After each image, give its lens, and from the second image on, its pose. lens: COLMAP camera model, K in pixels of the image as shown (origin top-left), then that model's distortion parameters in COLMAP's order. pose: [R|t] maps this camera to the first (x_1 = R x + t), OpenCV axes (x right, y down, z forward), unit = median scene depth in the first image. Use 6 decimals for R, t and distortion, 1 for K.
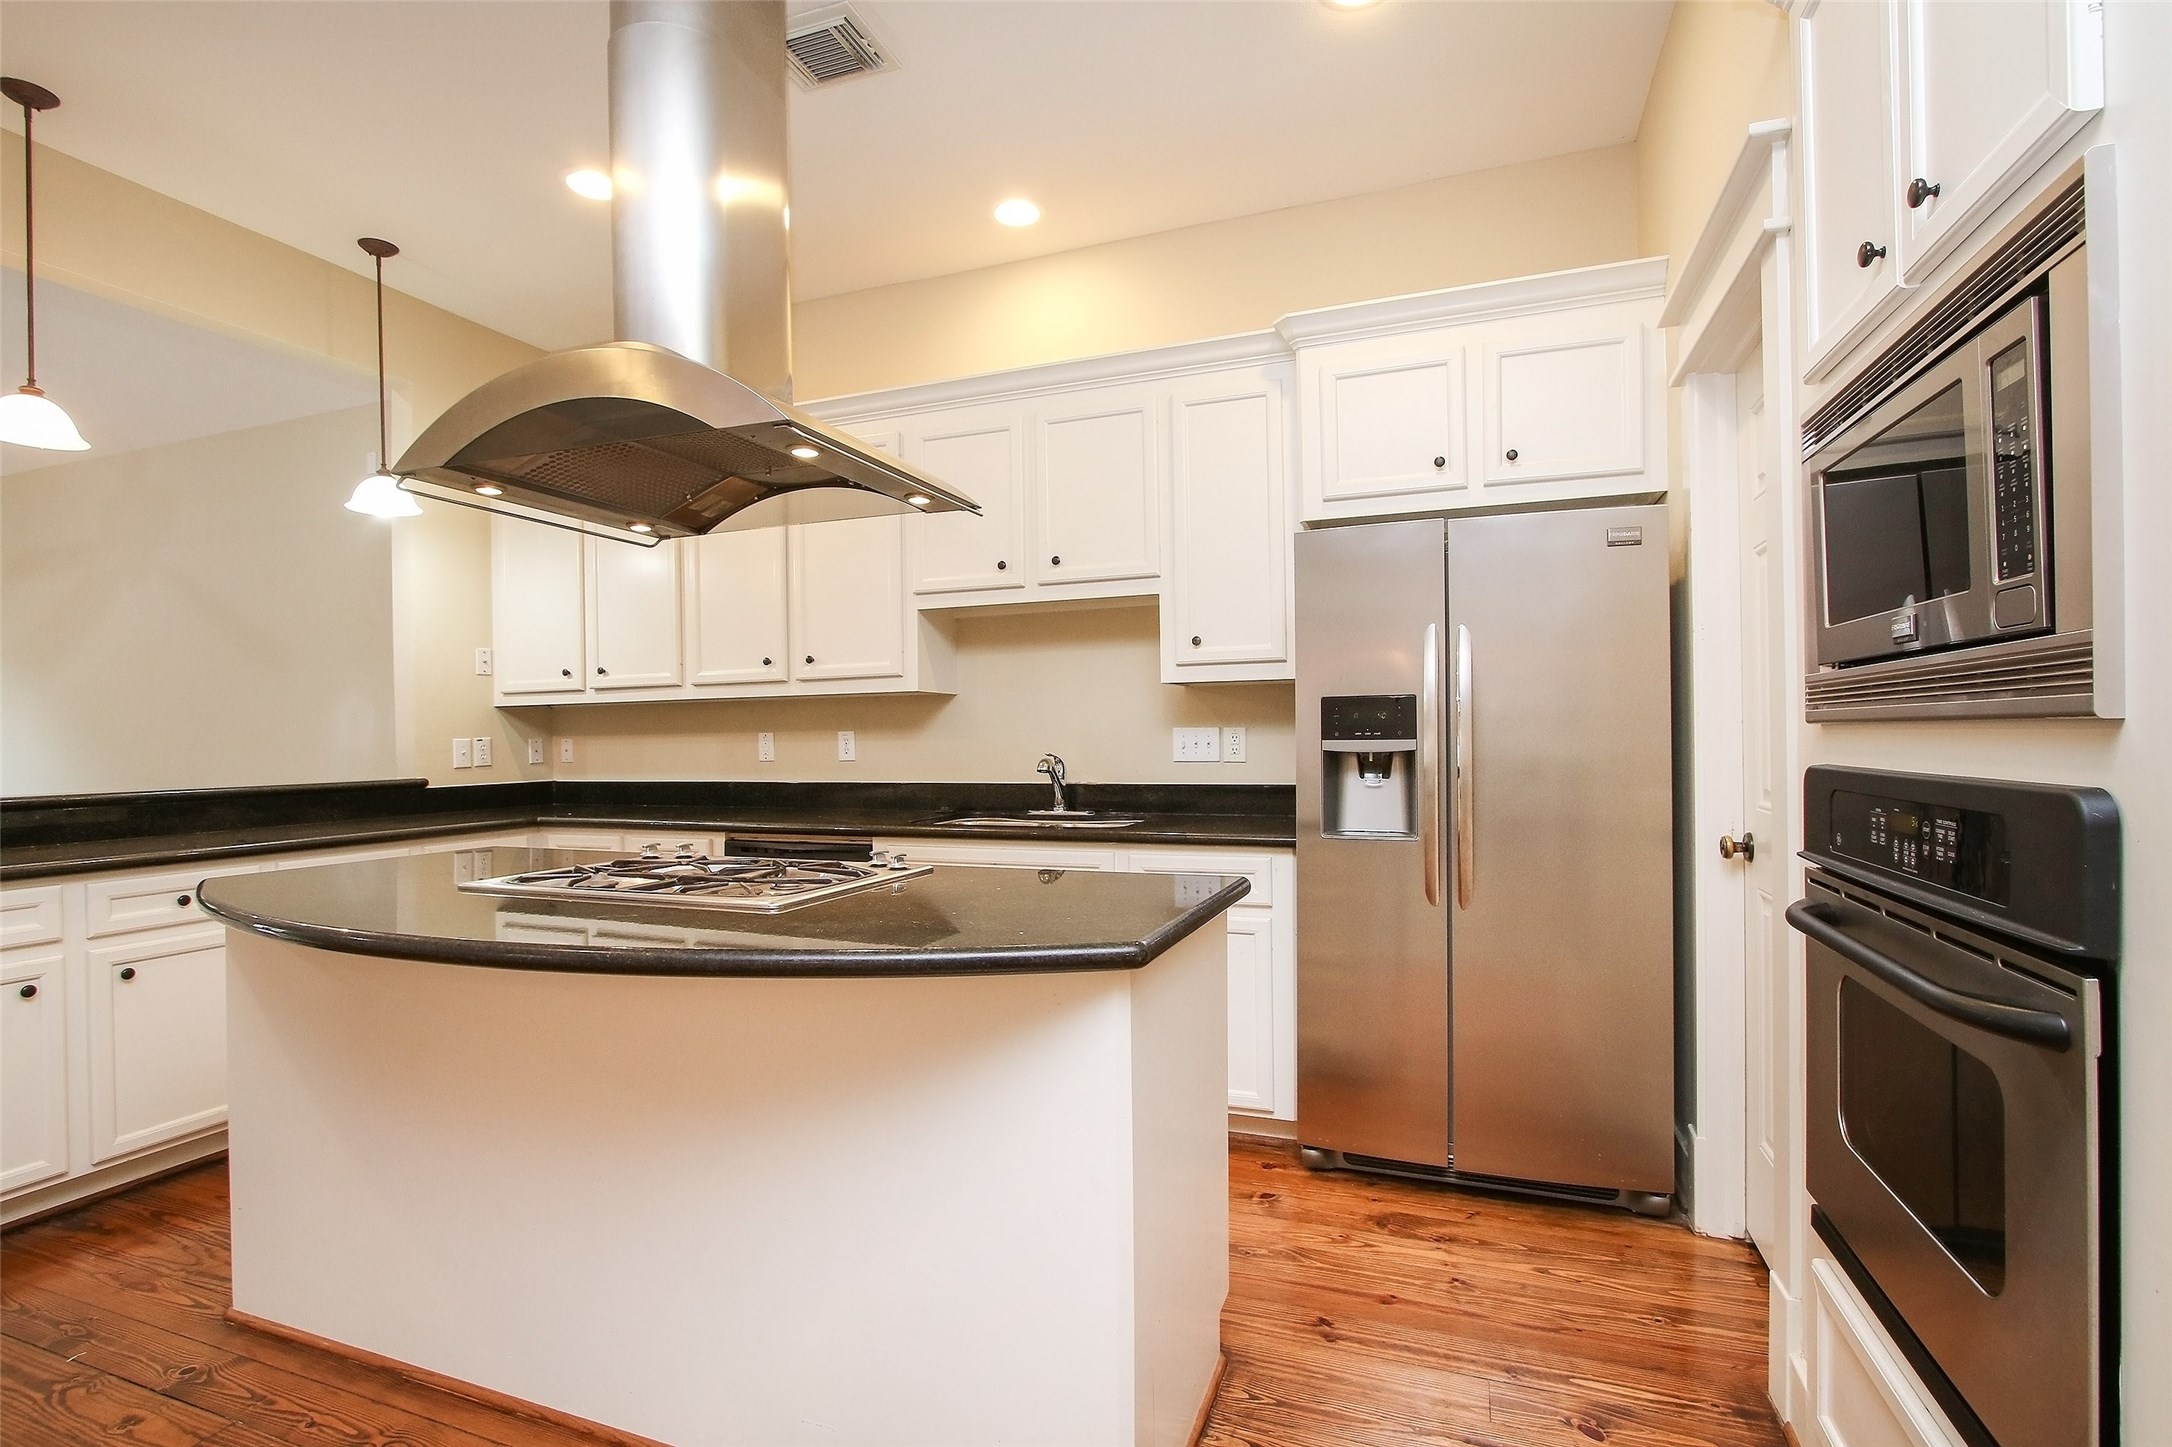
lens RADIAL K [[1001.5, 0, 1057.8], [0, 1001.5, 735.3], [0, 0, 1]] dist [-0.024899, 0.005206]
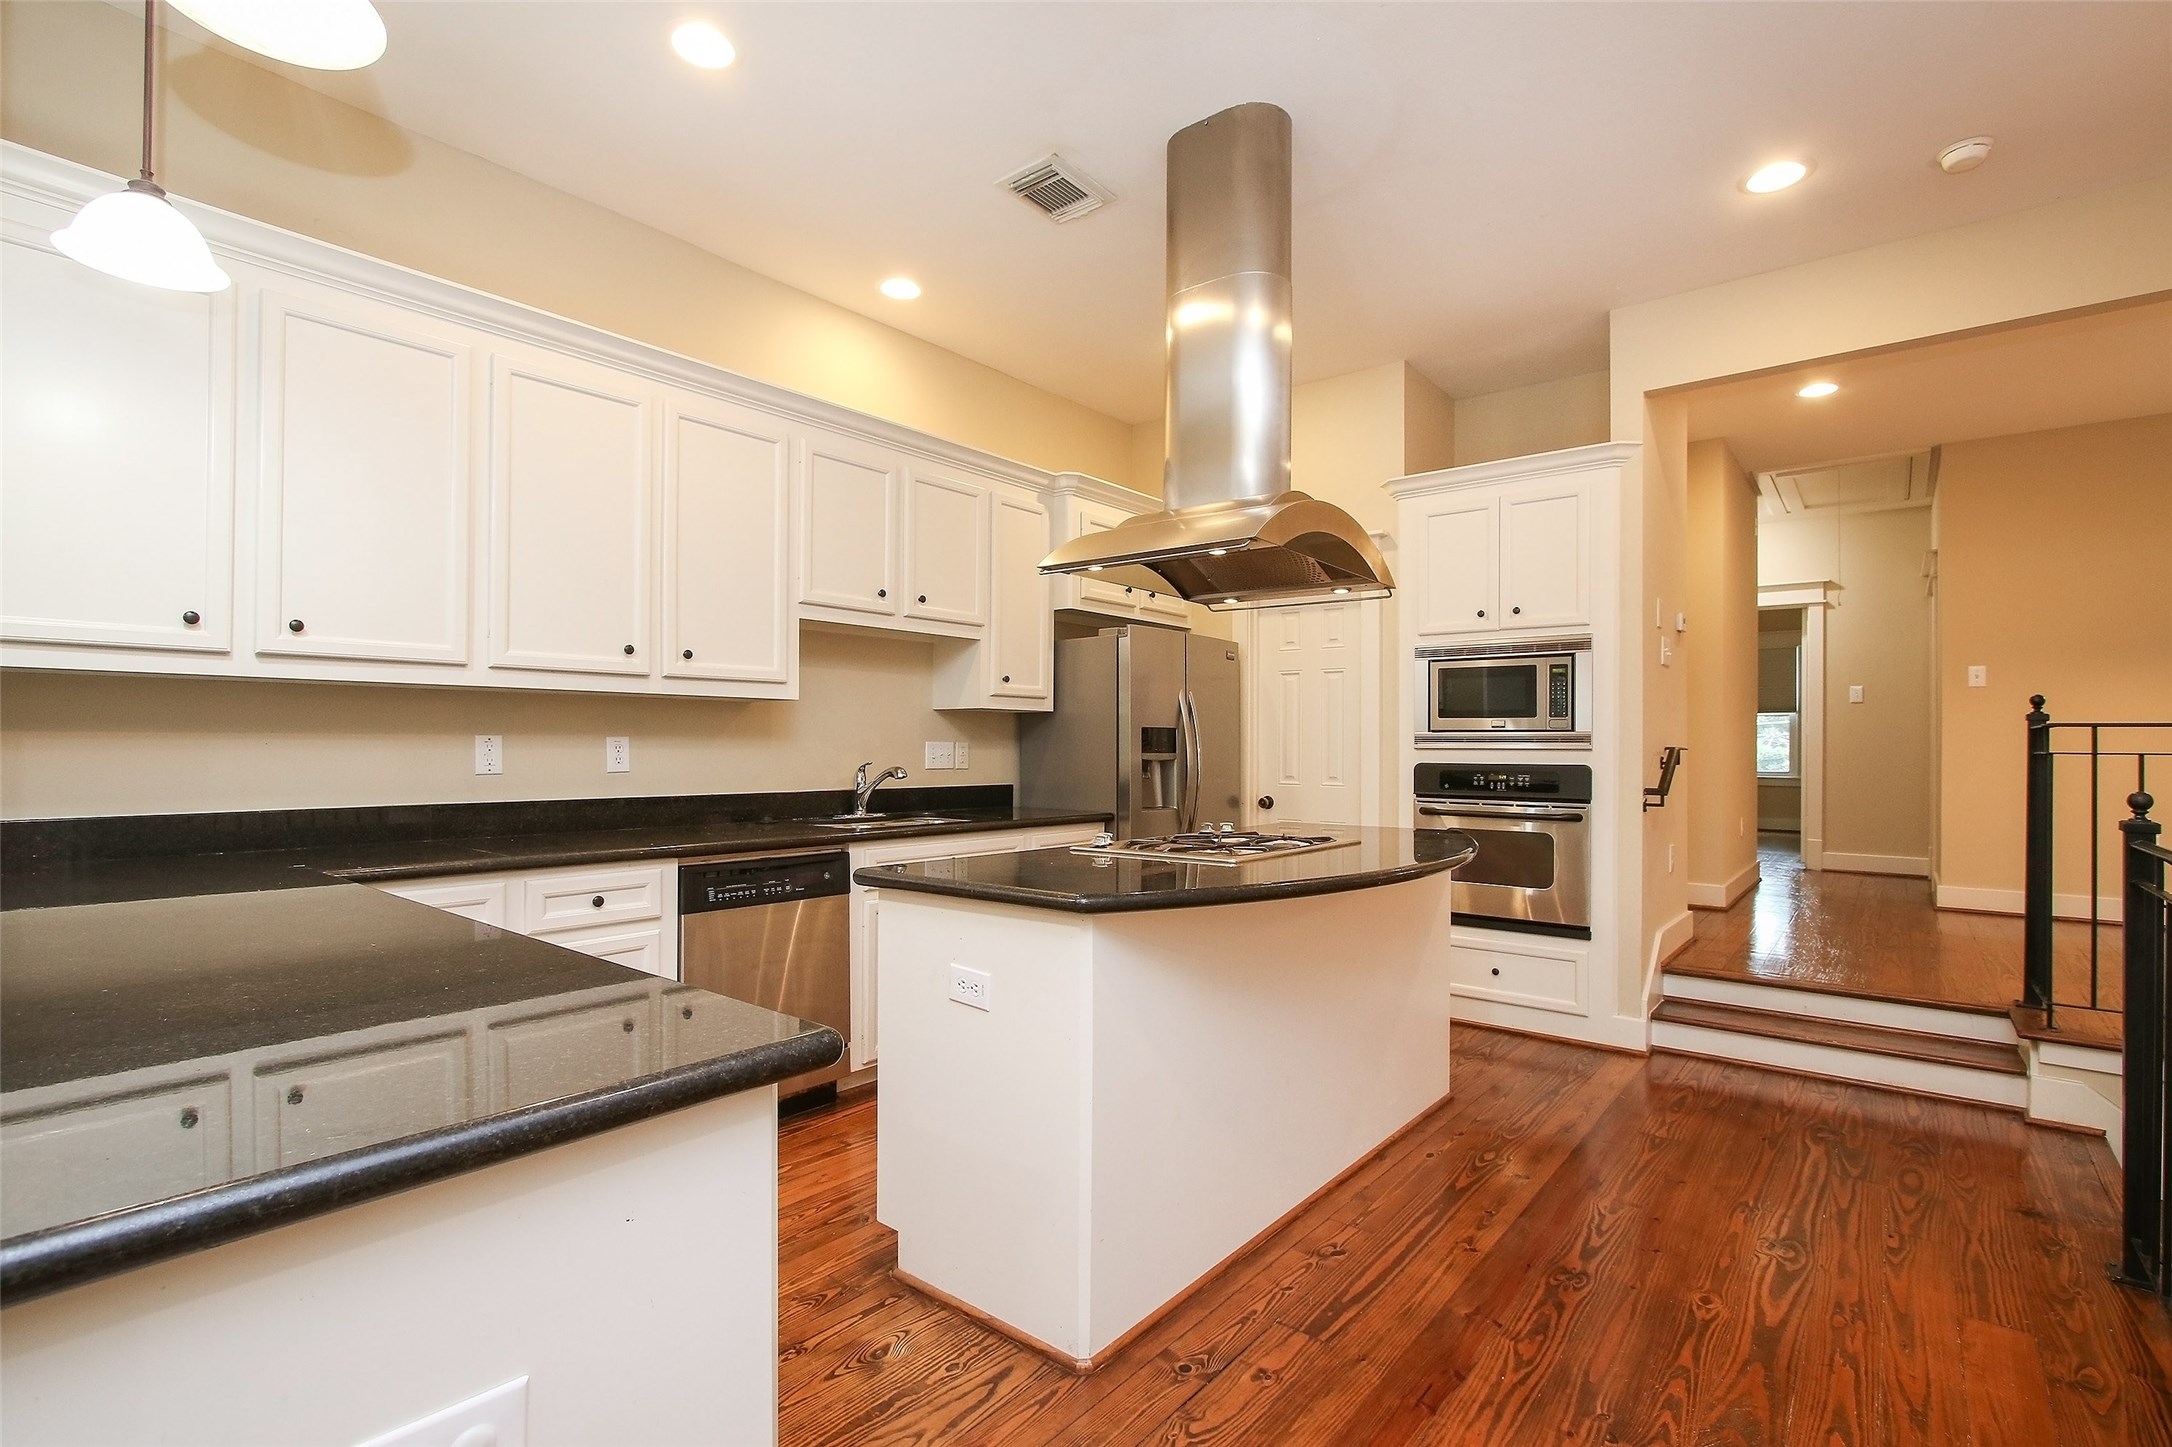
lens RADIAL K [[1001.5, 0, 1116.9], [0, 1001.5, 741.0], [0, 0, 1]] dist [-0.024899, 0.005206]
pose [[0.301482, 0.020540, 0.953251, -0.974850], [-0.010556, 0.999779, -0.018204, 0.011453], [-0.953414, -0.004574, 0.301632, 0.391454]]
